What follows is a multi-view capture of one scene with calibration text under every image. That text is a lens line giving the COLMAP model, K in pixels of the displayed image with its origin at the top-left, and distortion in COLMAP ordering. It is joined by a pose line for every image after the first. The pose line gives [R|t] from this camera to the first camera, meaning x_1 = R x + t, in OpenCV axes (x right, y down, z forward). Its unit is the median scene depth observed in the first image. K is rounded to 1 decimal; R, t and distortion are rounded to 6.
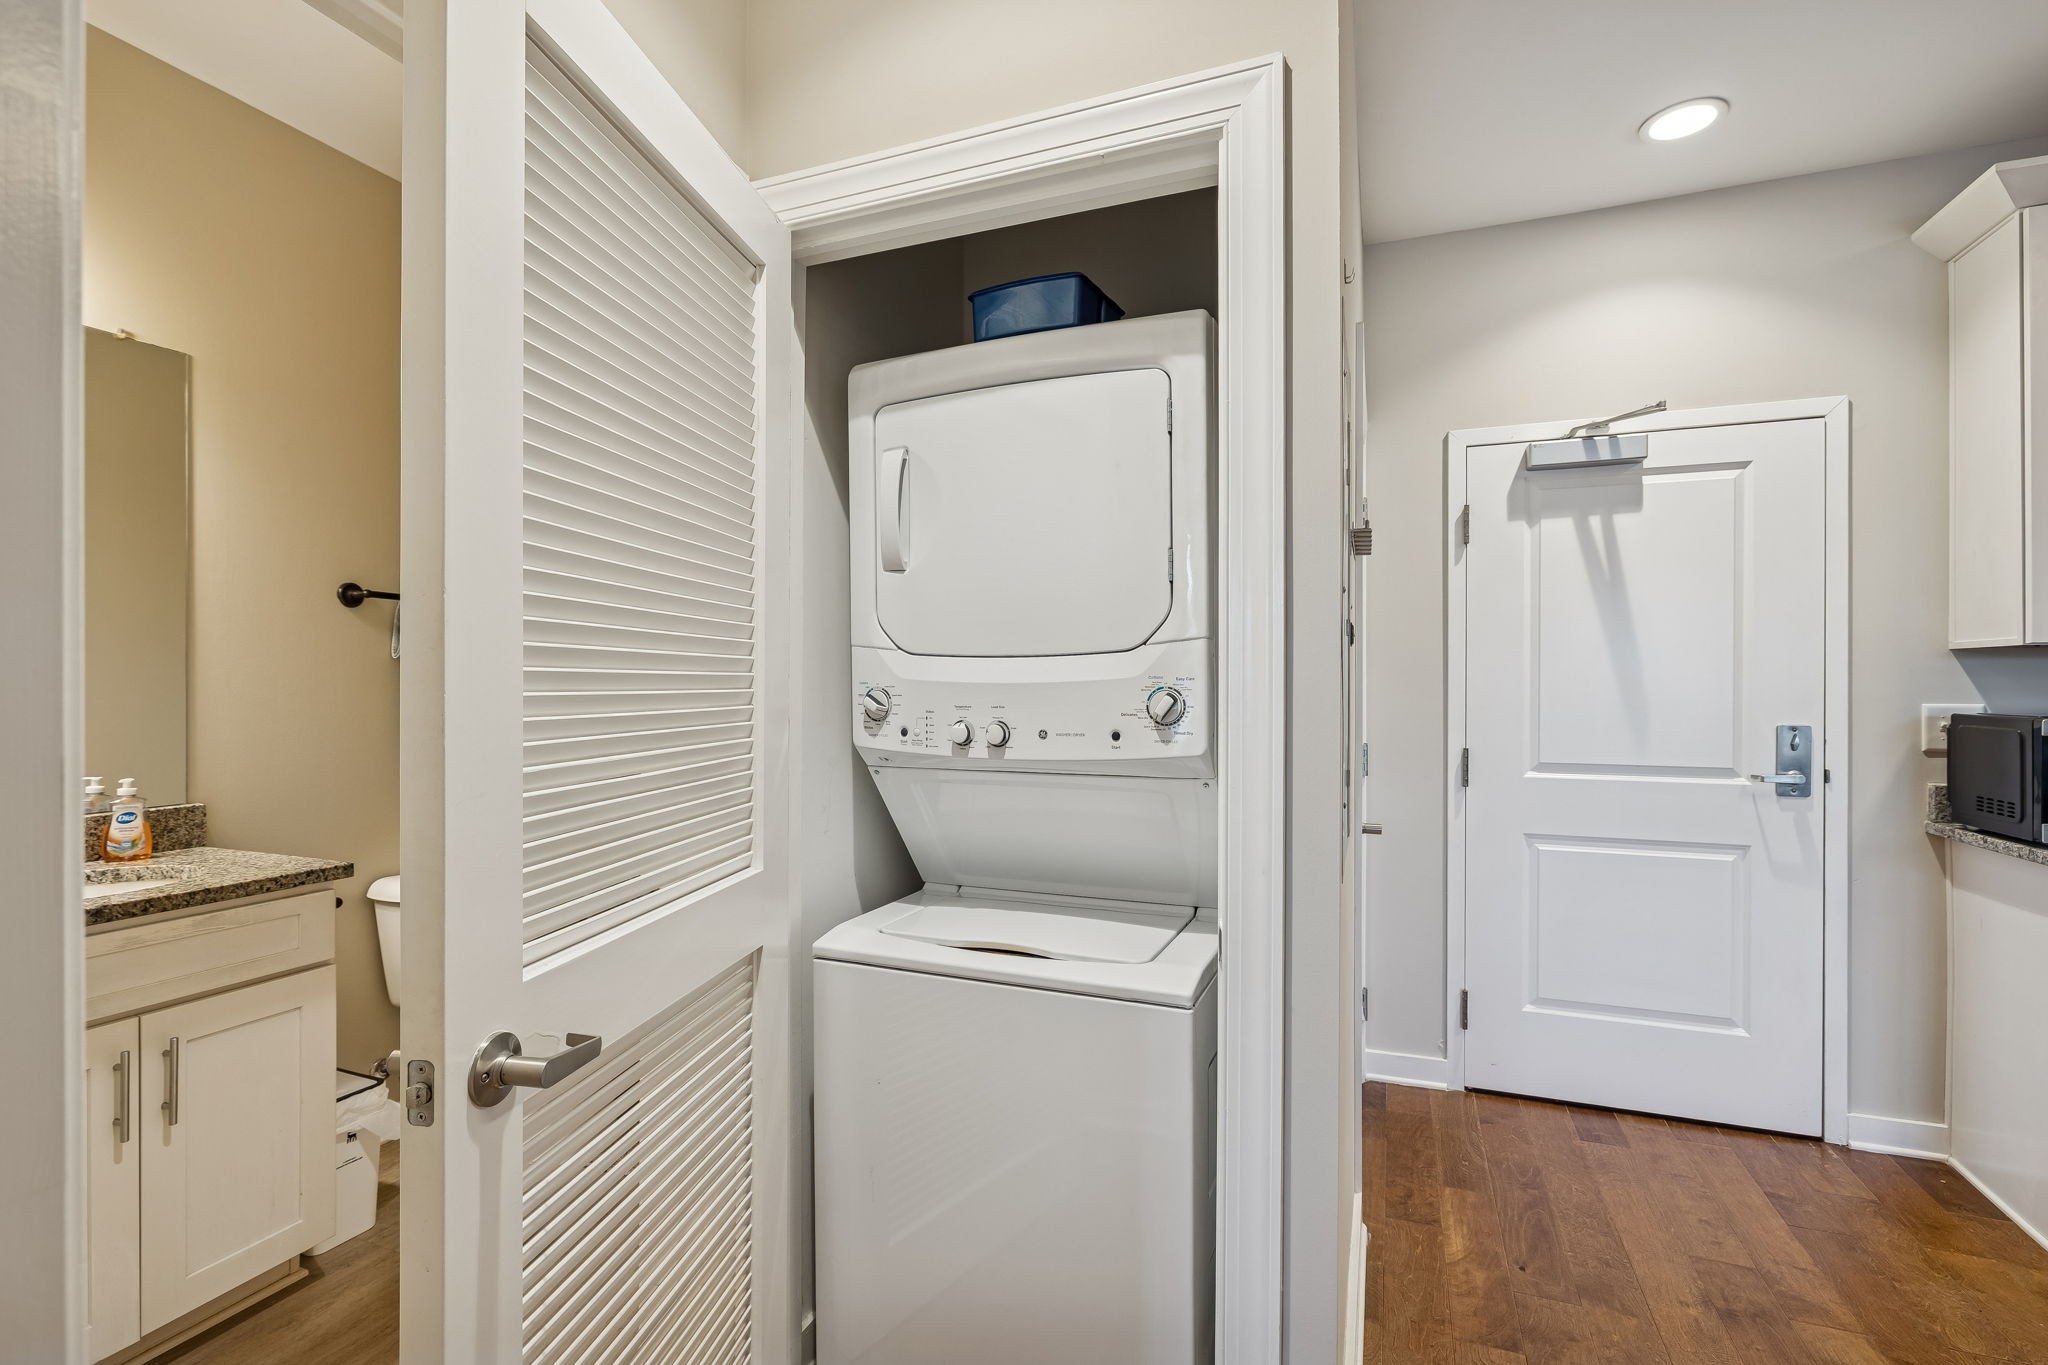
lens RADIAL K [[934.2, 0, 1032.5], [0, 934.2, 686.3], [0, 0, 1]] dist [-0.000565, 0.000182]
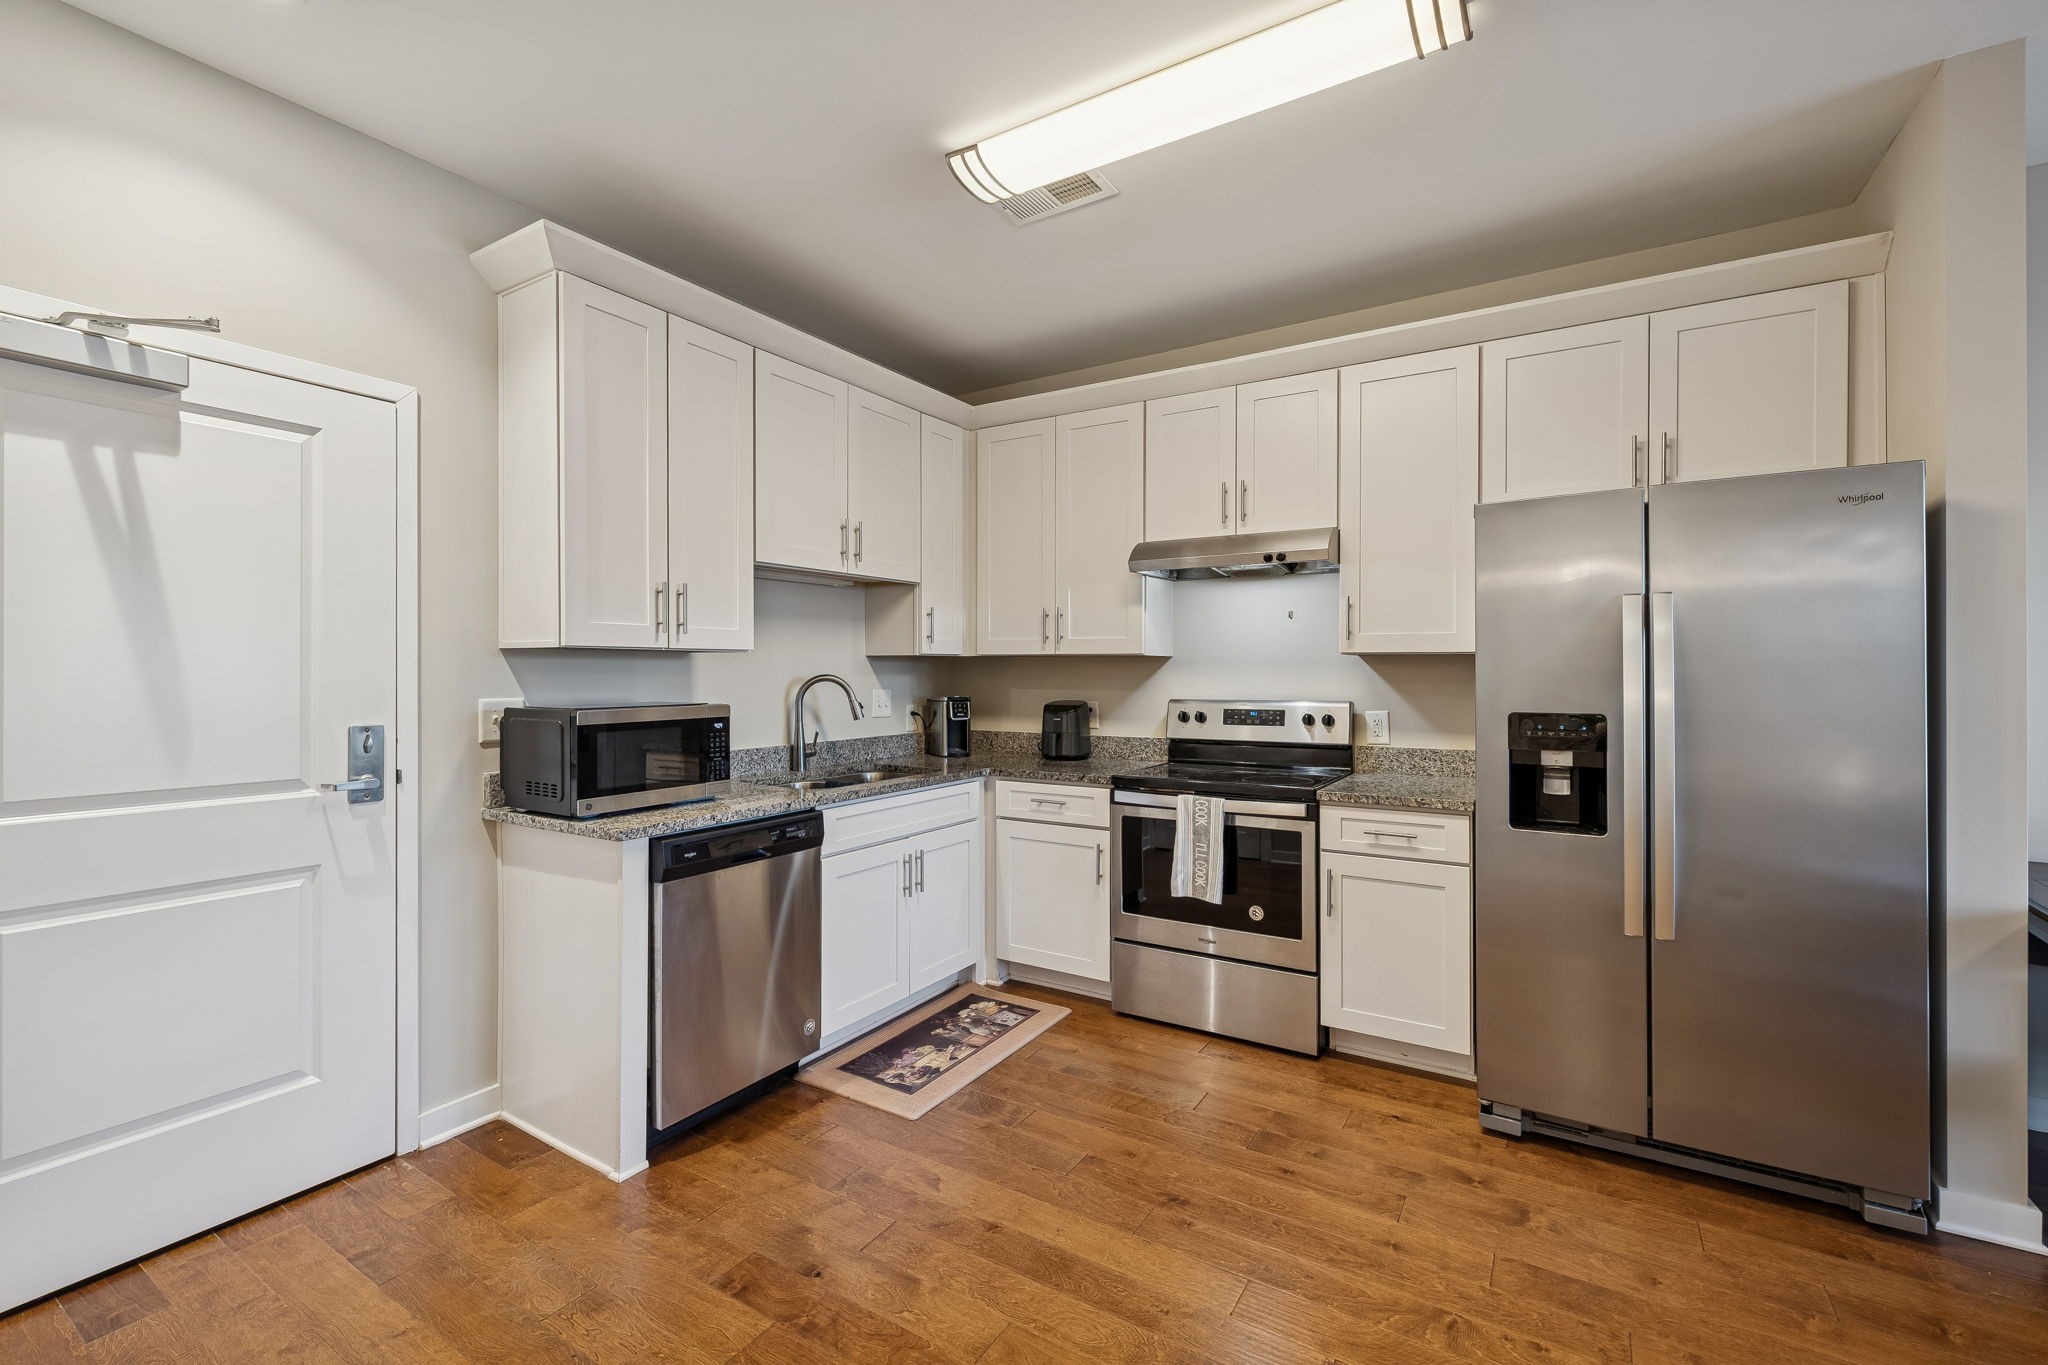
lens RADIAL K [[878.0, 0, 1006.5], [0, 878.0, 674.7], [0, 0, 1]] dist [-0.001267, -0.000189]
pose [[0.201348, -0.000908, 0.979519, 0.091050], [0.002555, 0.999997, 0.000402, -0.007510], [-0.979516, 0.002422, 0.201350, 0.205387]]
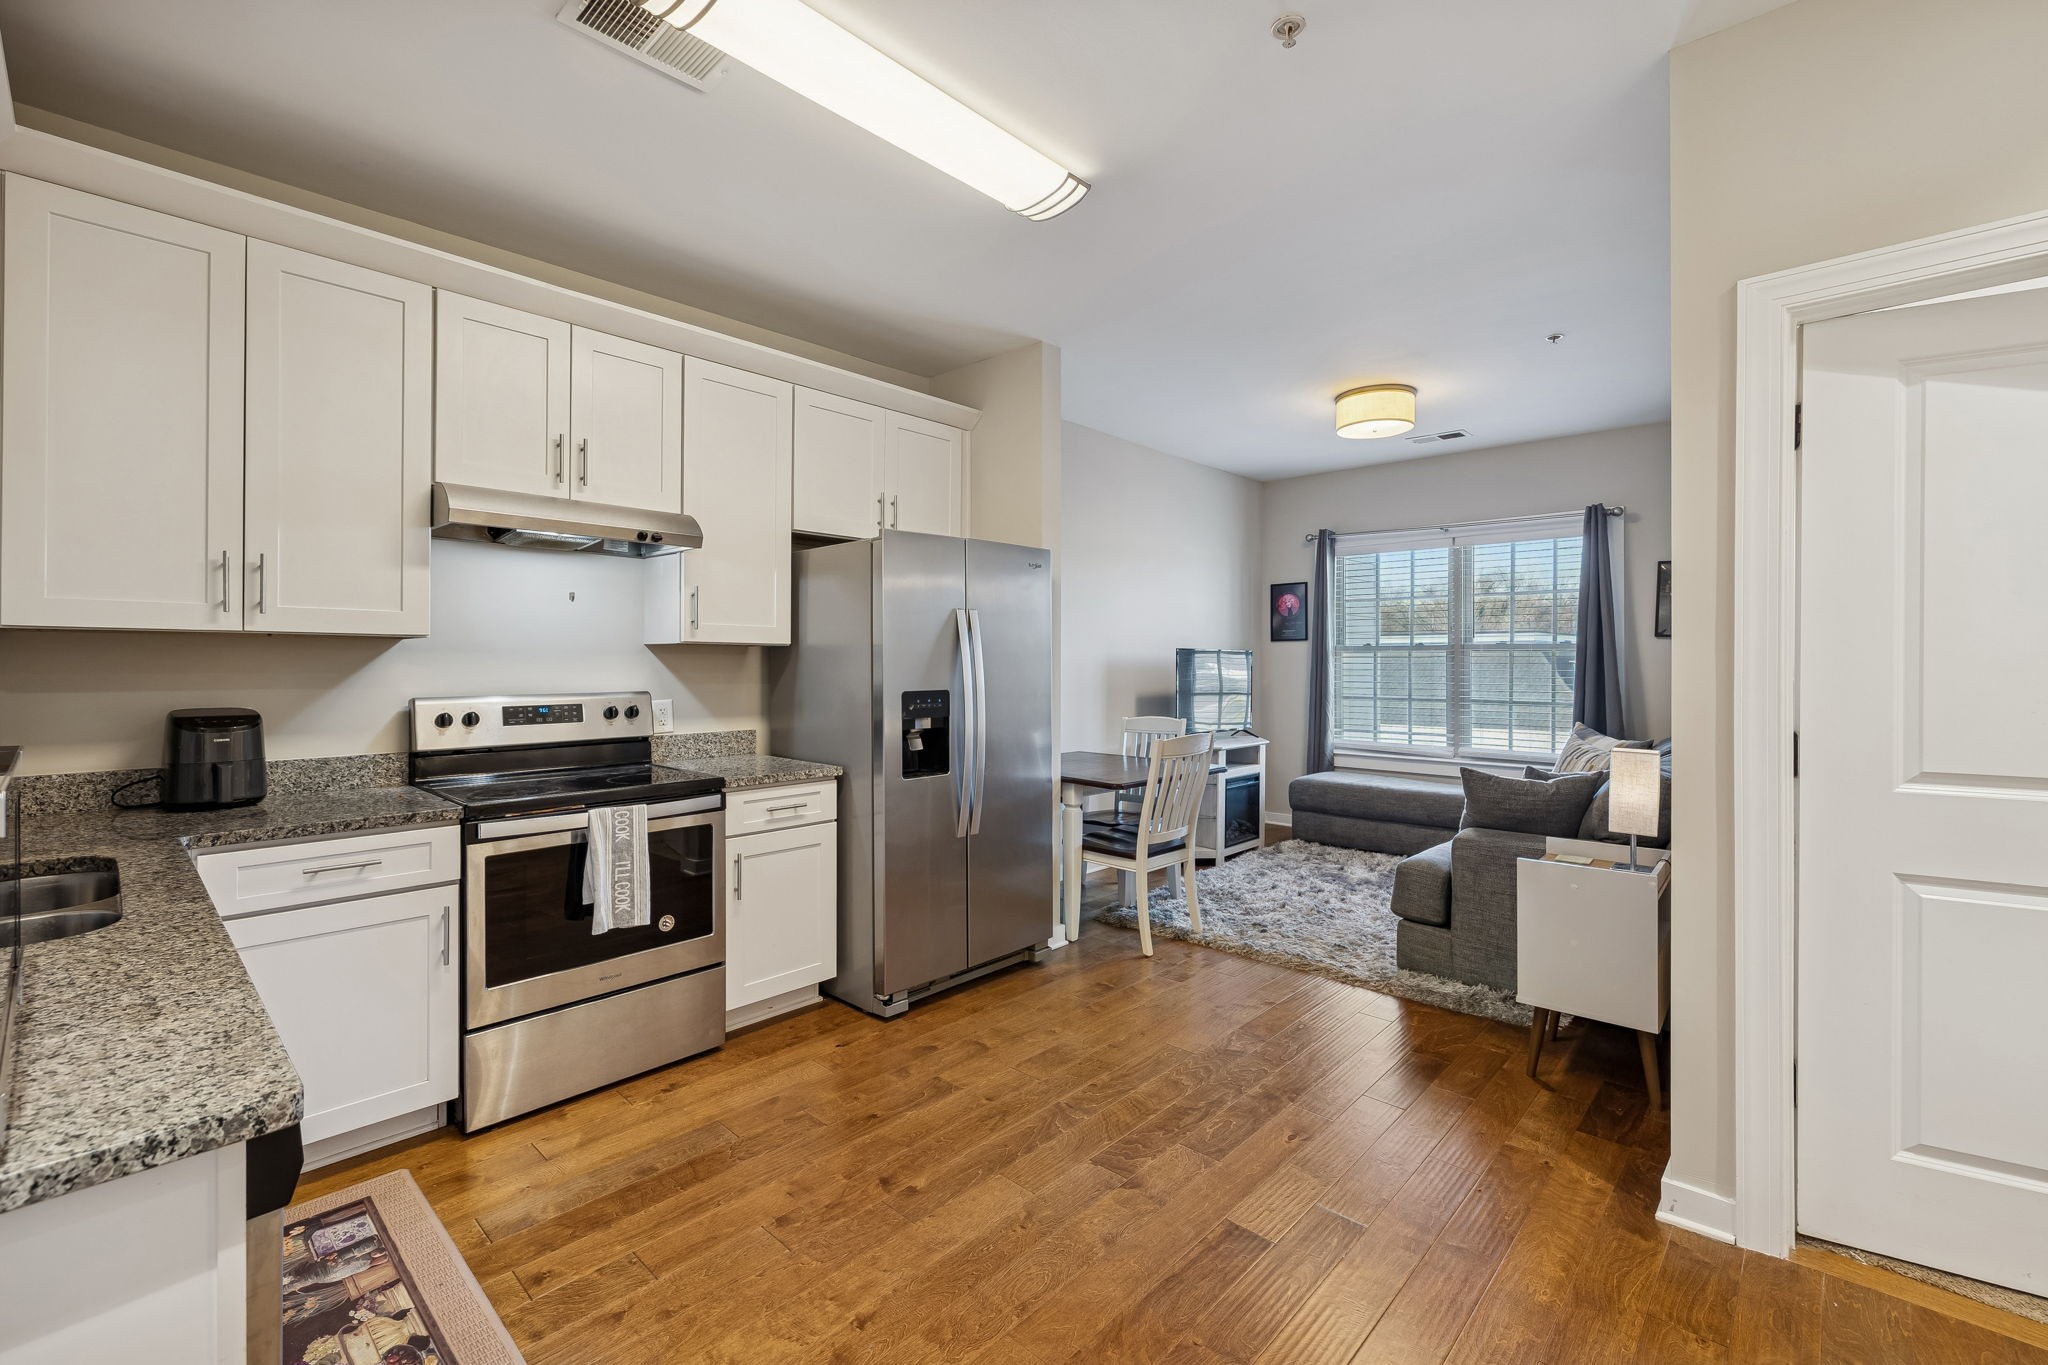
lens RADIAL K [[864.1, 0, 1028.2], [0, 864.1, 672.1], [0, 0, 1]] dist [-0.000759, 0.000106]
pose [[-0.925639, -0.001499, 0.378405, 0.500462], [0.003413, 0.999918, 0.012310, -0.006698], [-0.378393, 0.012687, -0.925558, 0.928023]]
